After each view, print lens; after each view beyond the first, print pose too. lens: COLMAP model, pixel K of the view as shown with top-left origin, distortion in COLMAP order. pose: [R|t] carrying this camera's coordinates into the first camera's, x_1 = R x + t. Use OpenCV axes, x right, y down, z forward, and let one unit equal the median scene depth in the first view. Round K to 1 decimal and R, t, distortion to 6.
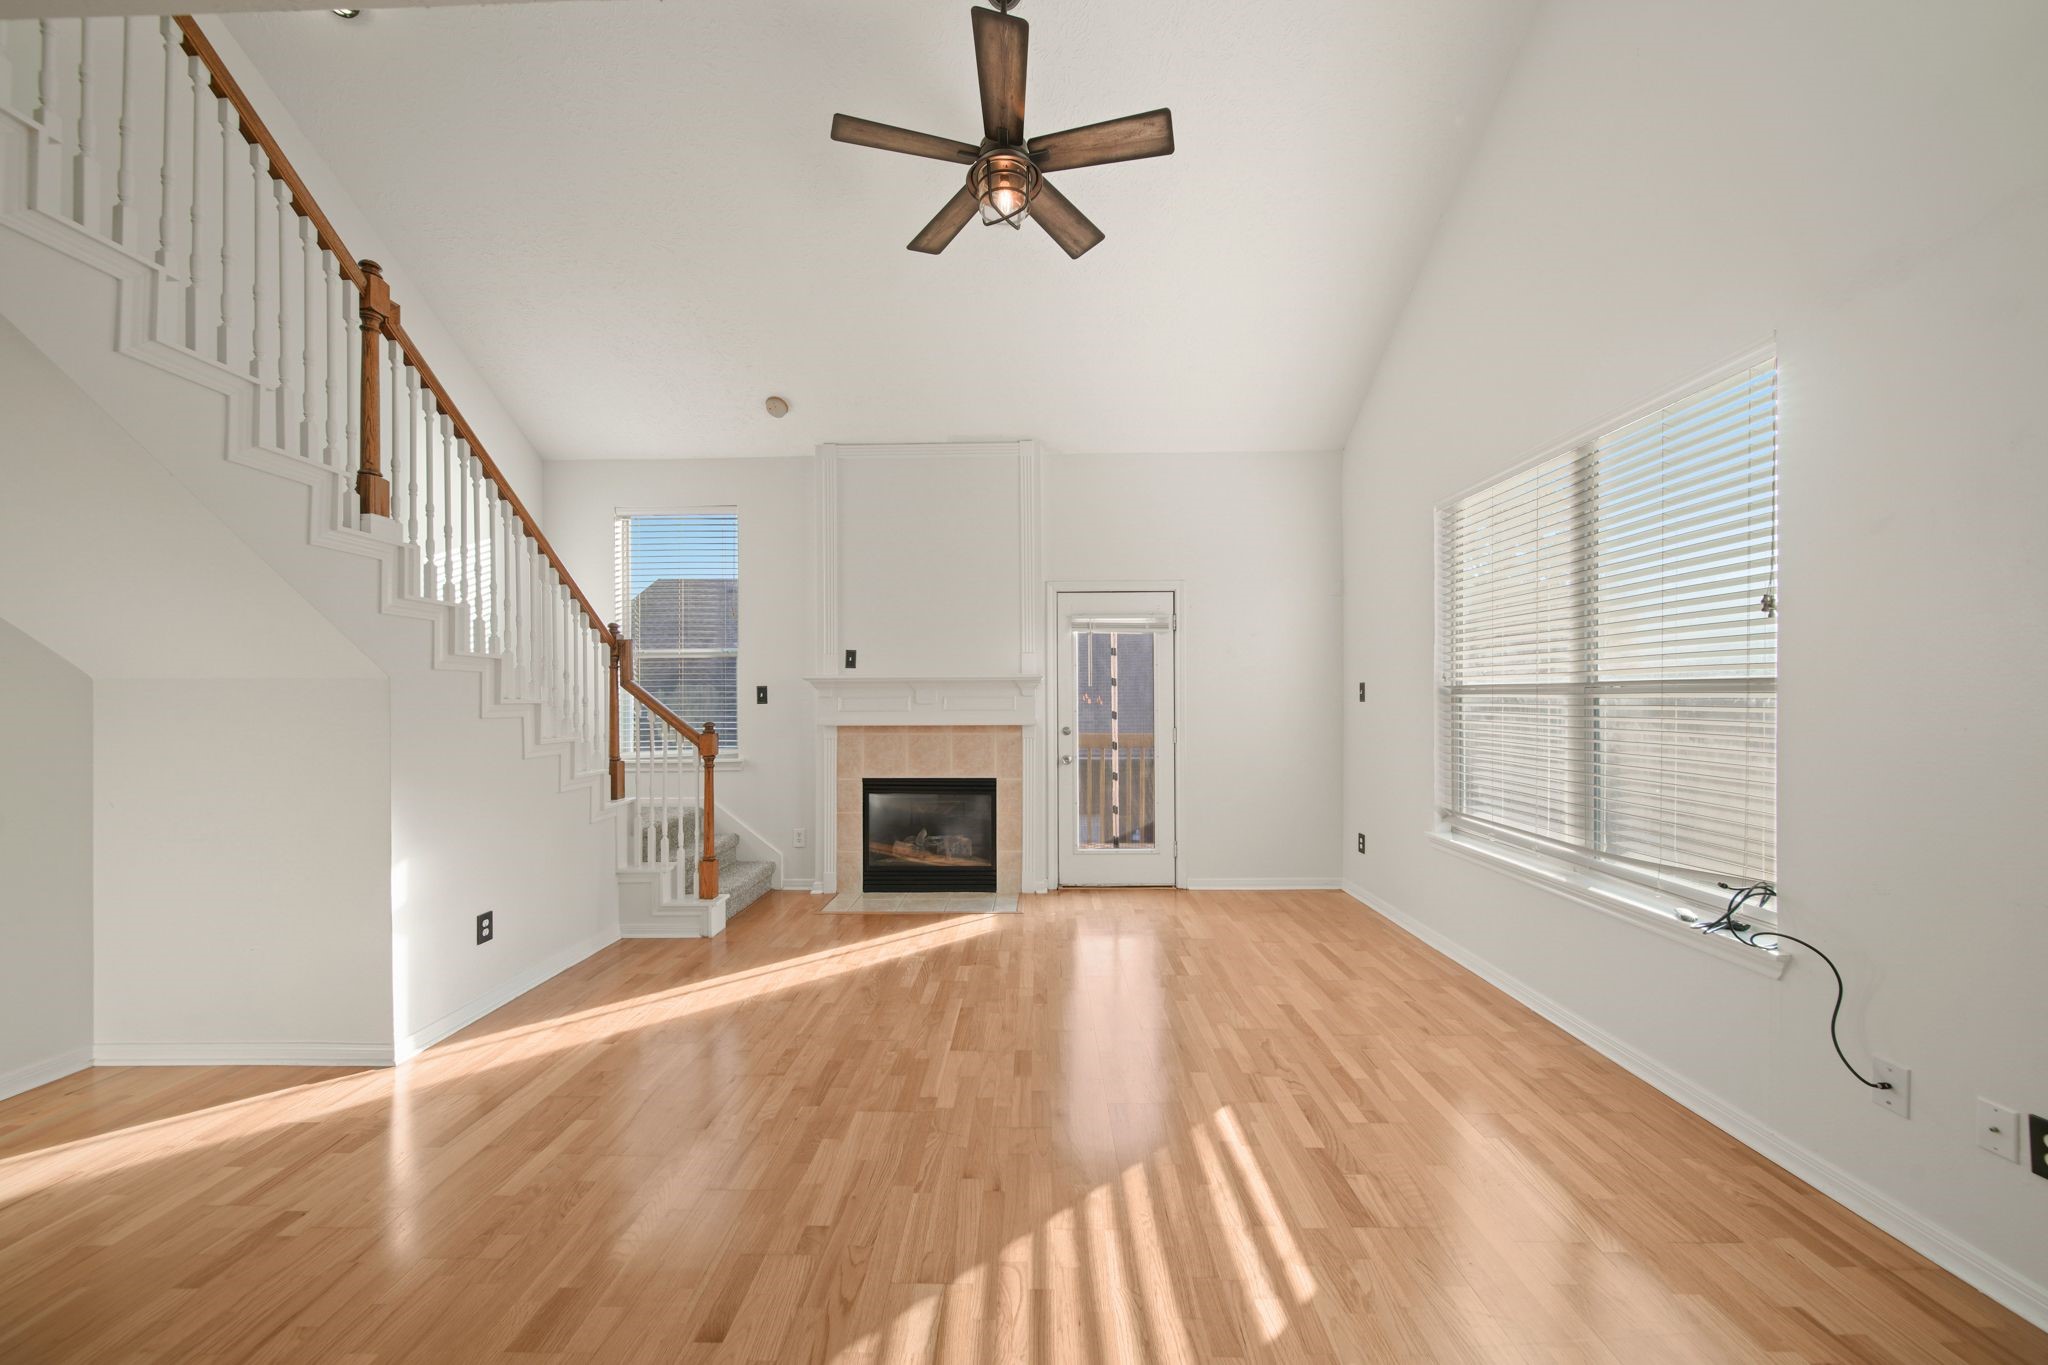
lens RADIAL K [[722.8, 0, 1026.1], [0, 722.8, 695.9], [0, 0, 1]] dist [0.000071, -0.000228]
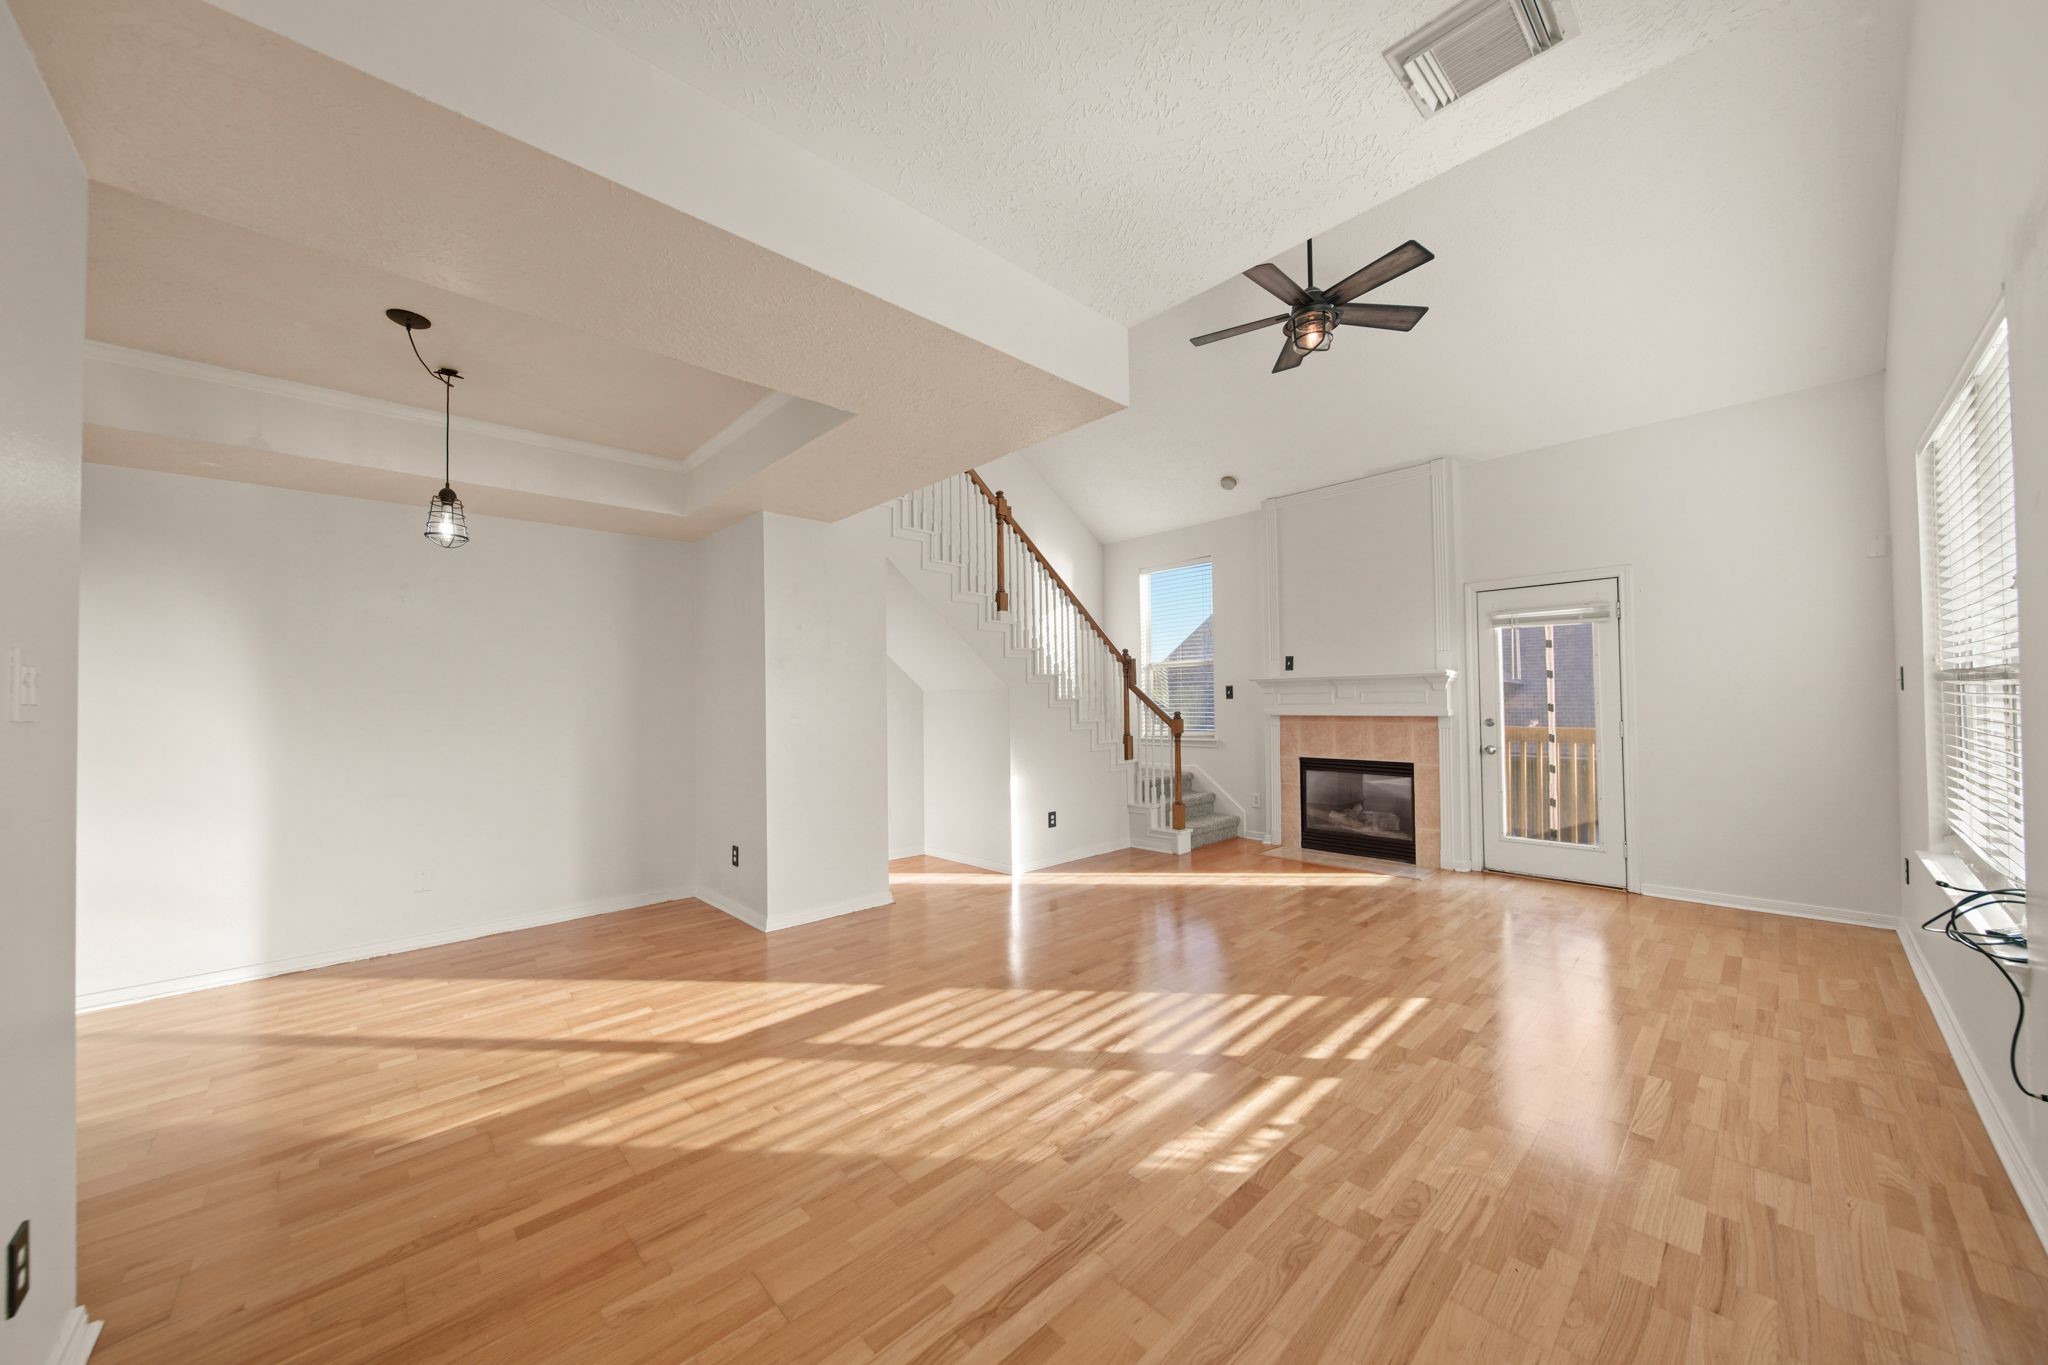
lens RADIAL K [[715.5, 0, 1026.1], [0, 715.5, 676.3], [0, 0, 1]] dist [-0.001014, -0.000166]
pose [[0.698149, -0.030113, -0.715319, 0.353209], [0.015982, 0.999522, -0.026479, -0.002004], [0.715774, 0.007054, 0.698296, -0.226136]]
